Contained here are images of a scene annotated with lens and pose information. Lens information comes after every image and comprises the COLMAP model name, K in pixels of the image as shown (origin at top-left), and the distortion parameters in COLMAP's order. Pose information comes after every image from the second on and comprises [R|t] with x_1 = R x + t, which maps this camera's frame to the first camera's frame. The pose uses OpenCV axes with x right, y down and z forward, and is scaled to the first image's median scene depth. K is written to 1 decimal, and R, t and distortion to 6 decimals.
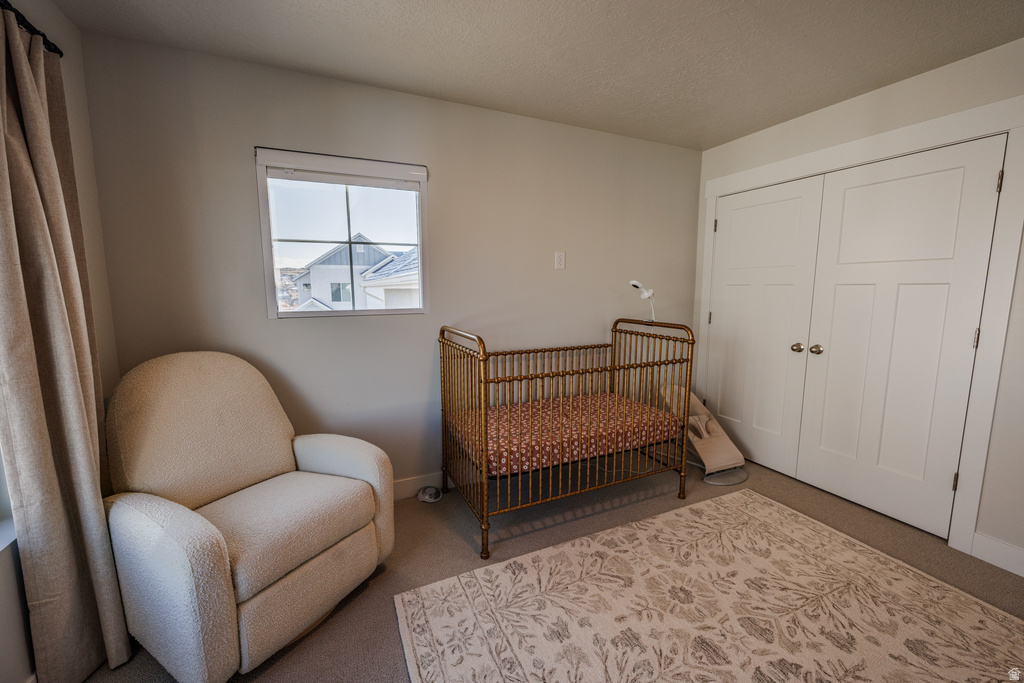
lens RADIAL K [[402.7, 0, 514.0], [0, 402.7, 343.4], [0, 0, 1]] dist [-0.001581, -0.000371]
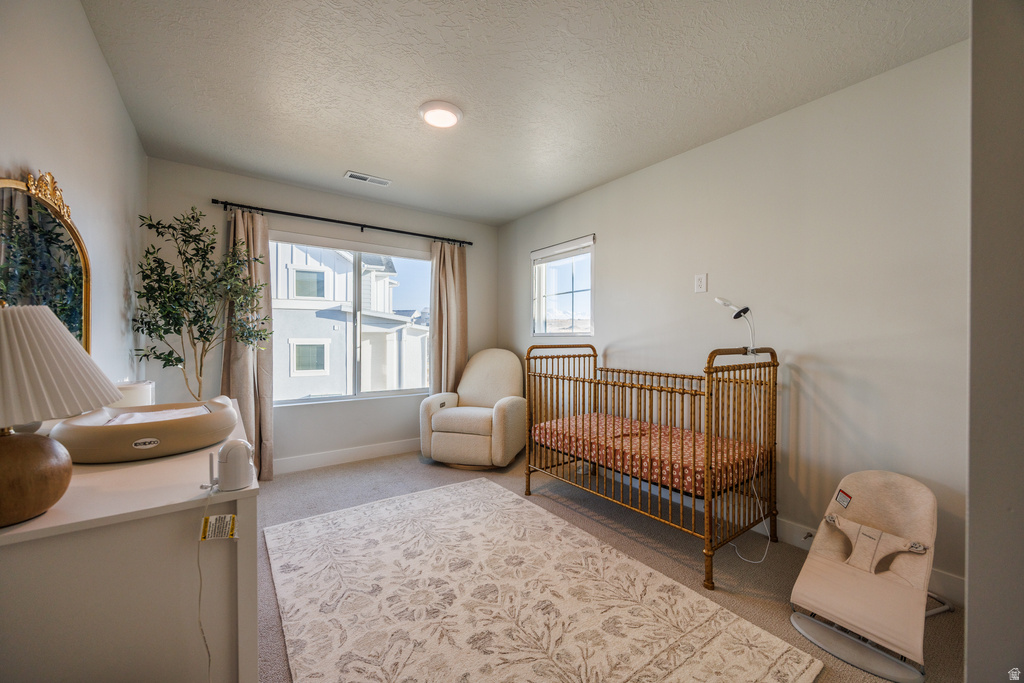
lens RADIAL K [[402.7, 0, 516.7], [0, 402.7, 340.2], [0, 0, 1]] dist [-0.001581, -0.000371]
pose [[0.194744, 0.005910, -0.980836, 1.437555], [-0.135017, 0.990624, -0.020838, 0.005752], [0.971517, 0.136487, 0.193716, 0.629065]]
